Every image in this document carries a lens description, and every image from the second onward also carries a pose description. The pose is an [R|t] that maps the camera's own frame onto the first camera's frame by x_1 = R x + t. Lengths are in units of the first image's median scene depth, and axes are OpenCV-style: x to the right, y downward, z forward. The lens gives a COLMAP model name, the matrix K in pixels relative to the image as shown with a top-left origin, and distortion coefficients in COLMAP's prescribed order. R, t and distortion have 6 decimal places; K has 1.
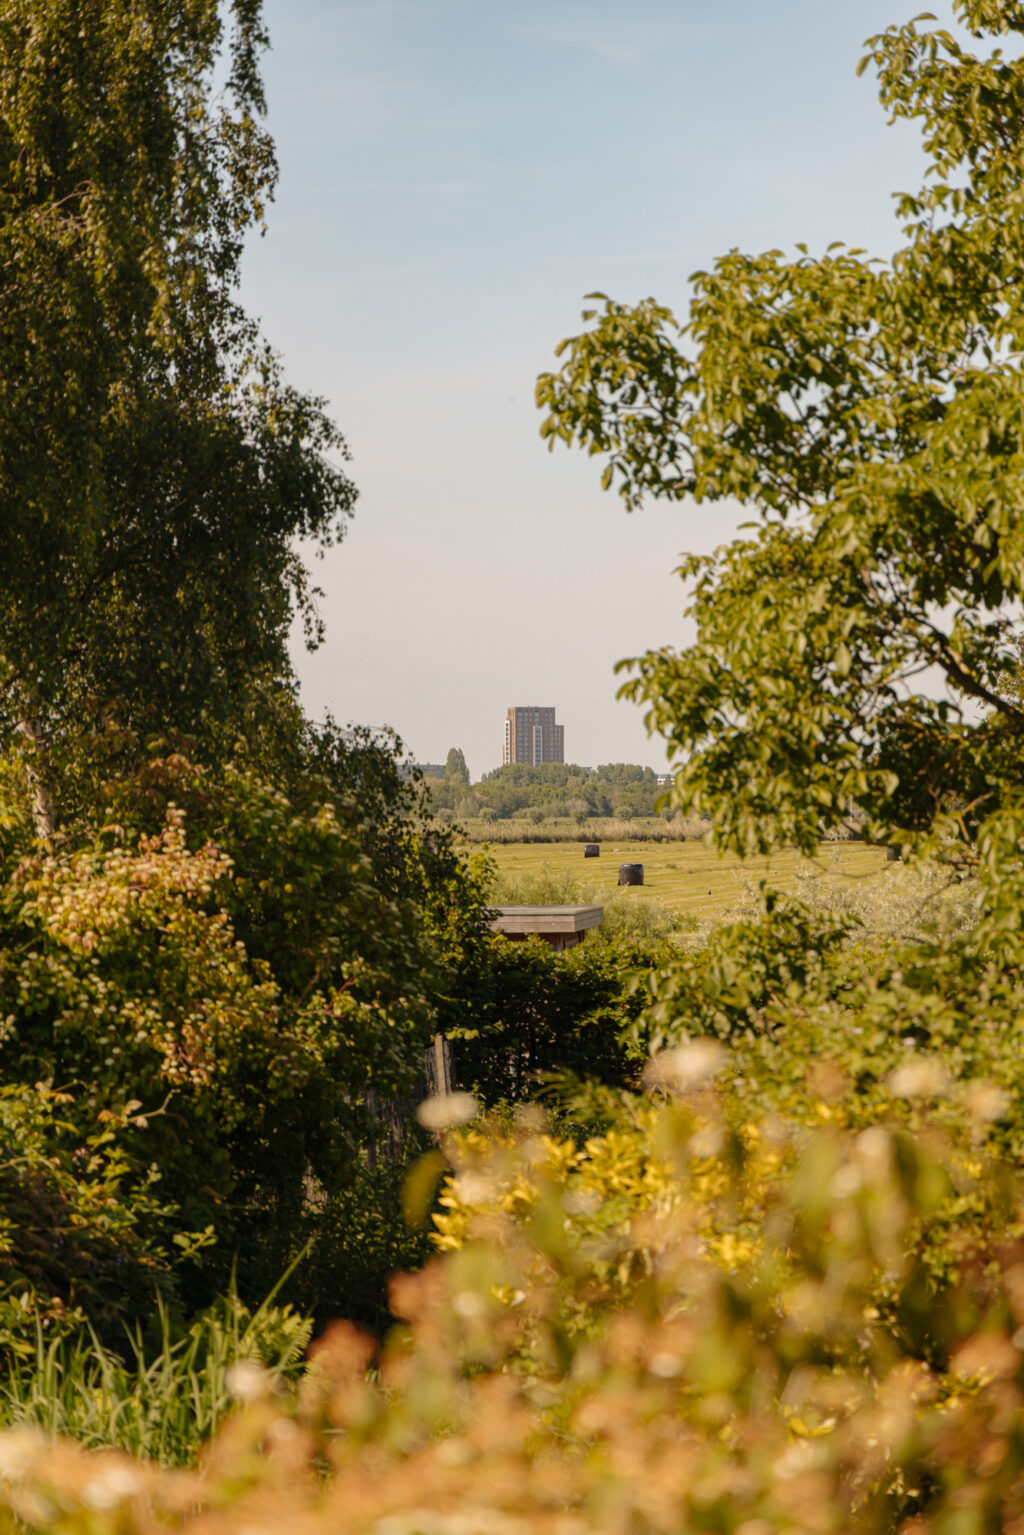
lens RADIAL K [[4441.5, 0, 515.0], [0, 4441.5, 764.4], [0, 0, 1]] dist [-0.081600, 0.000000]
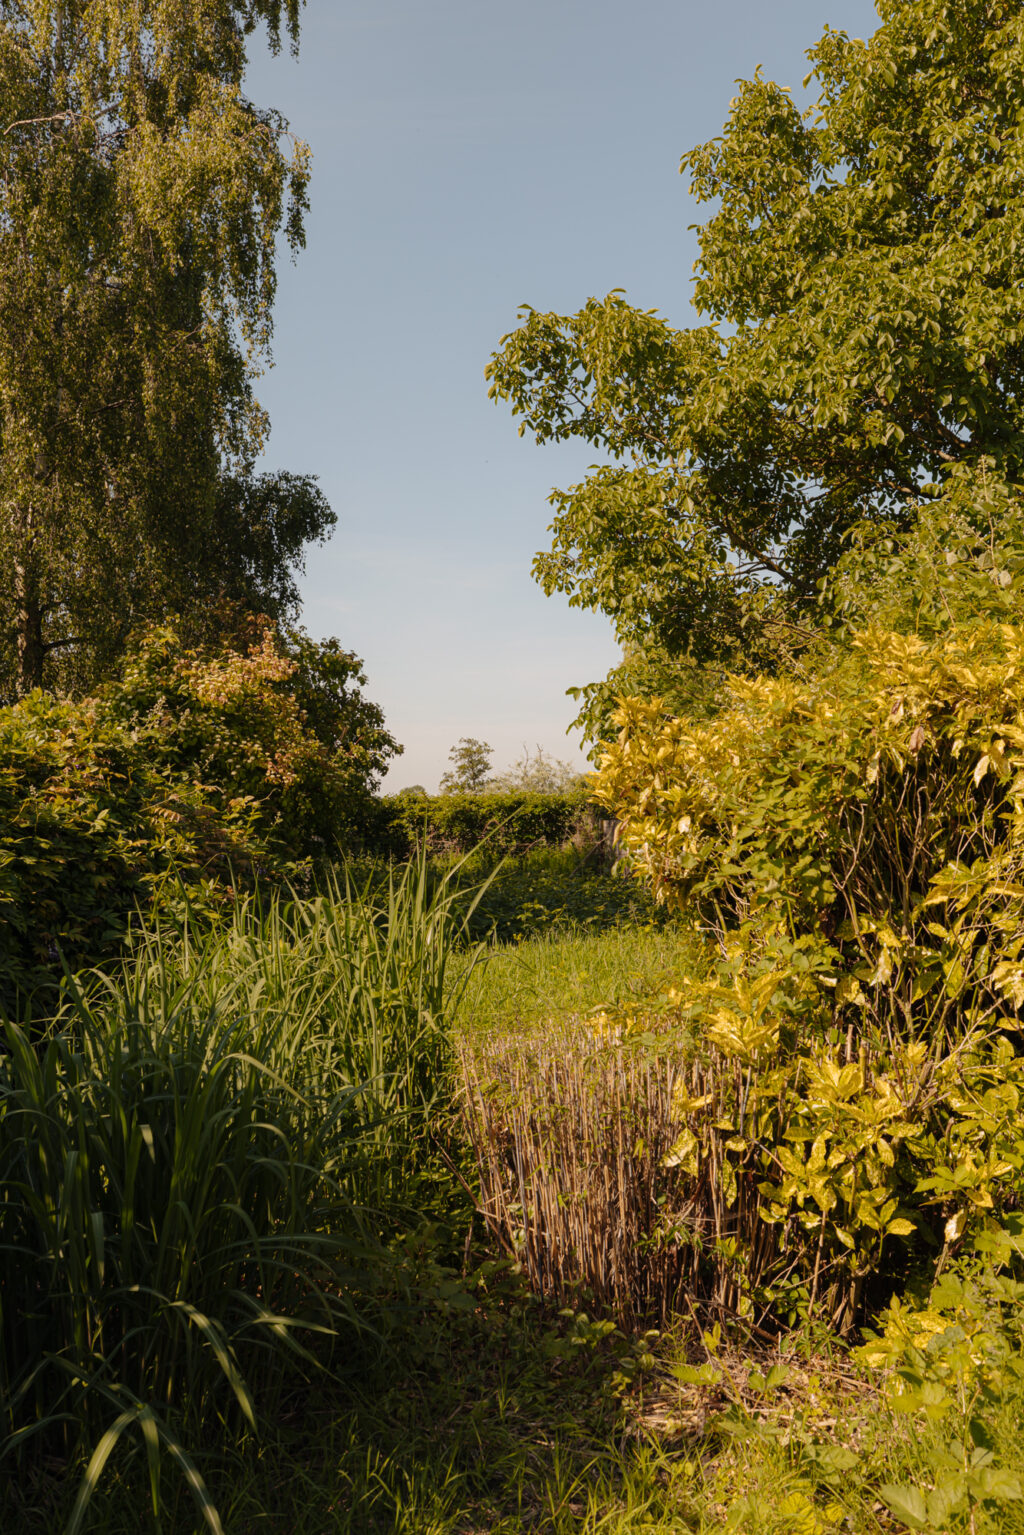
lens RADIAL K [[1344.3, 0, 510.9], [0, 1344.3, 798.2], [0, 0, 1]] dist [0.014338, -0.017483]
pose [[0.986180, -0.017967, 0.164702, -0.071413], [0.018242, 0.999834, -0.000155, 0.078686], [-0.164672, 0.003158, 0.986343, 0.464853]]
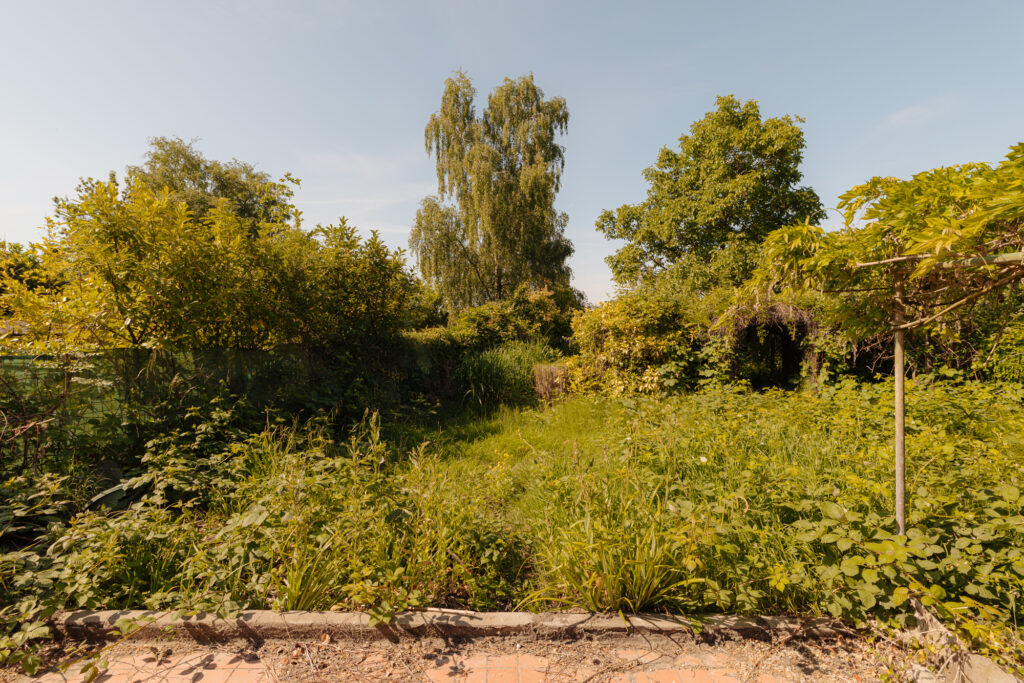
lens RADIAL K [[480.3, 0, 502.1], [0, 480.3, 330.4], [0, 0, 1]] dist [0.005094, 0.000463]
pose [[0.976125, 0.016430, -0.216588, 0.028272], [-0.012299, 0.999716, 0.020408, 0.072216], [0.216862, -0.017257, 0.976050, 0.190646]]
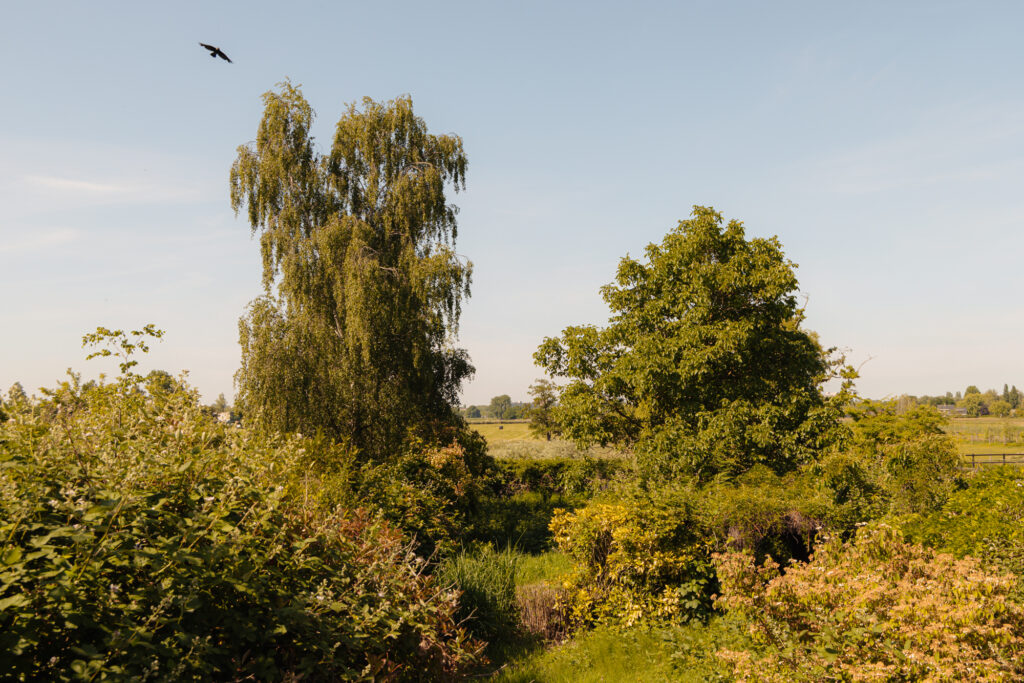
lens RADIAL K [[1068.5, 0, 515.3], [0, 1068.5, 347.1], [0, 0, 1]] dist [0.074809, 0.000000]
pose [[0.994325, -0.001535, 0.106374, -0.137609], [0.007234, 0.998557, -0.053204, -0.028088], [-0.106139, 0.053671, 0.992902, -0.186008]]
